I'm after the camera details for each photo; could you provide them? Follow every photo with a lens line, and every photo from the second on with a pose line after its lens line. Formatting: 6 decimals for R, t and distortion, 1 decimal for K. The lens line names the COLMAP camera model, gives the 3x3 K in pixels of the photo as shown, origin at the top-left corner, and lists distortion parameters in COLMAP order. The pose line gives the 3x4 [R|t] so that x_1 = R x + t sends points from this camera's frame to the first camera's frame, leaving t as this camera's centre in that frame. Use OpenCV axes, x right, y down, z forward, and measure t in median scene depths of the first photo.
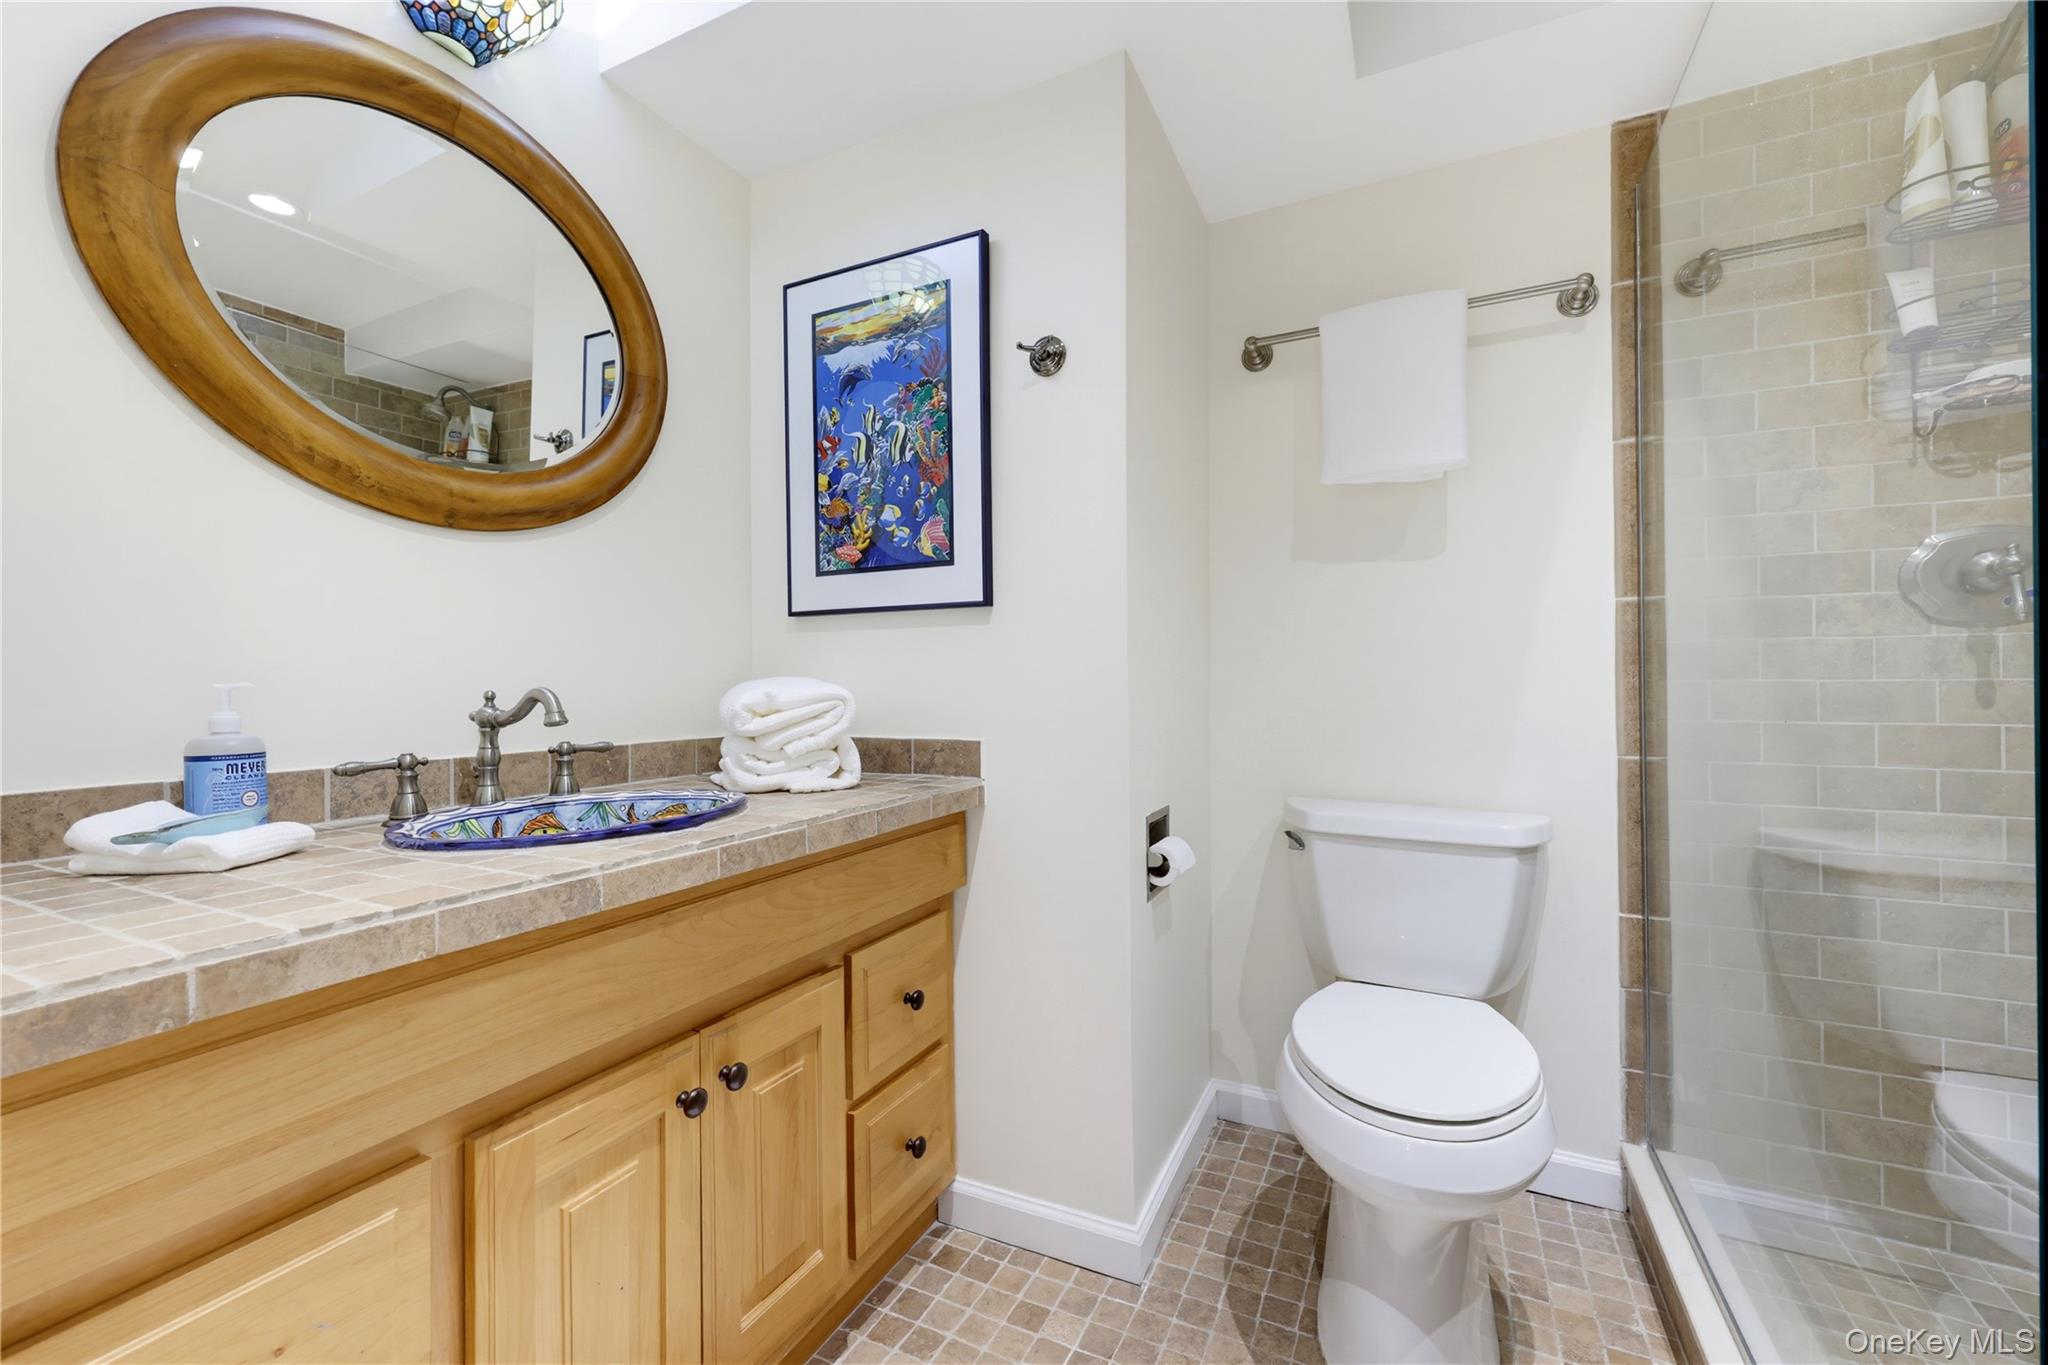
lens RADIAL K [[823.0, 0, 1023.3], [0, 823.0, 684.9], [0, 0, 1]] dist [0.000087, 0.000056]
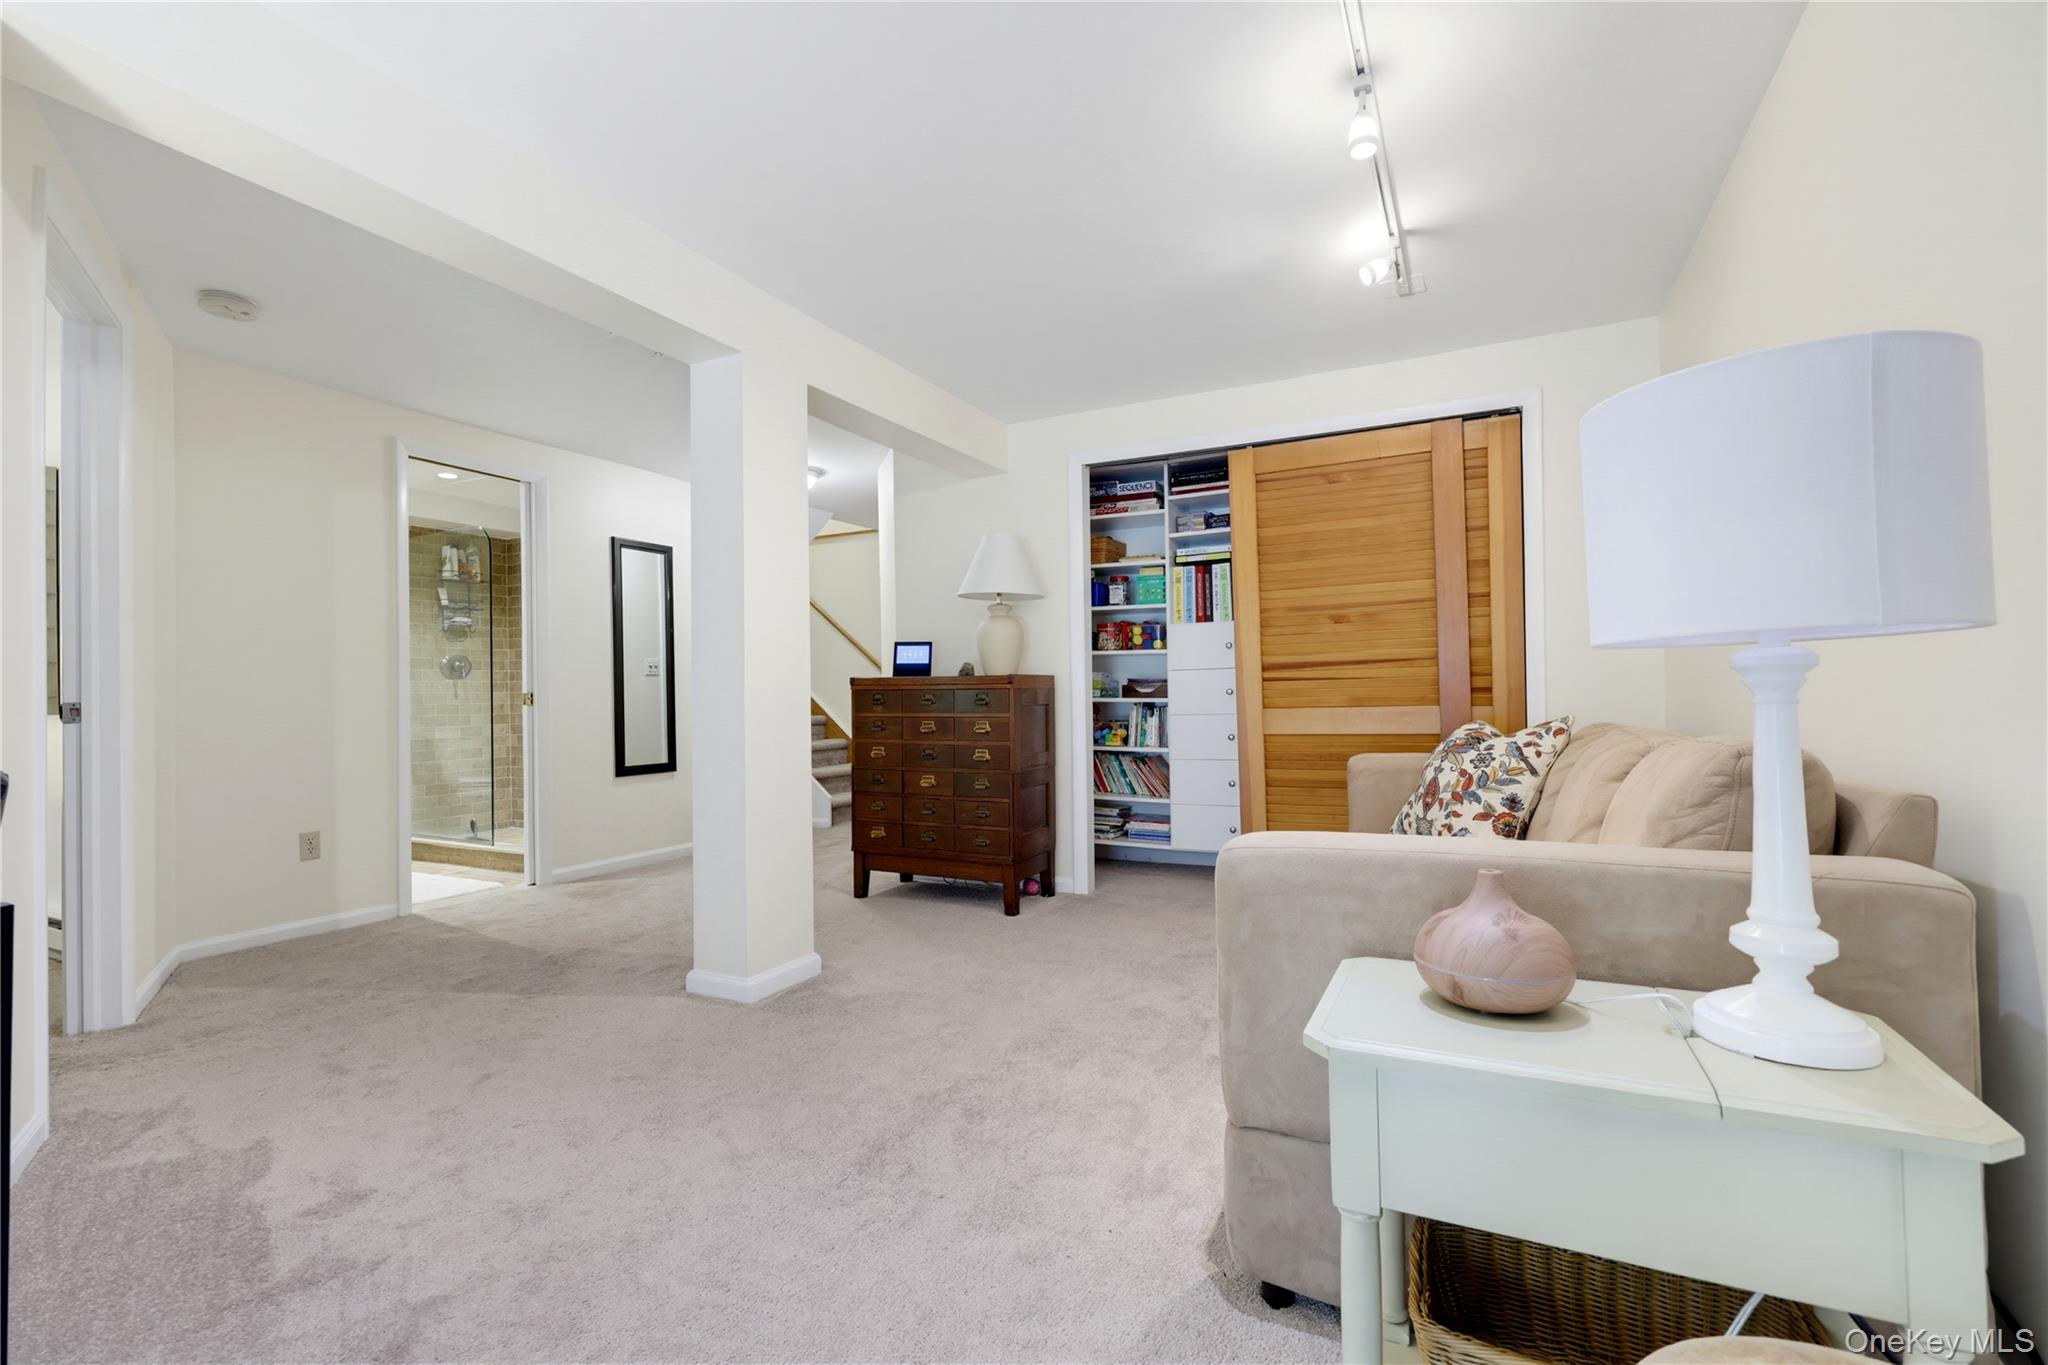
lens RADIAL K [[924.8, 0, 1025.6], [0, 924.8, 685.5], [0, 0, 1]] dist [0.000192, 0.000216]
pose [[0.008338, 0.009706, 0.999918, -3.344899], [0.017994, 0.999790, -0.009855, 0.049116], [-0.999803, 0.018075, 0.008162, -1.828075]]
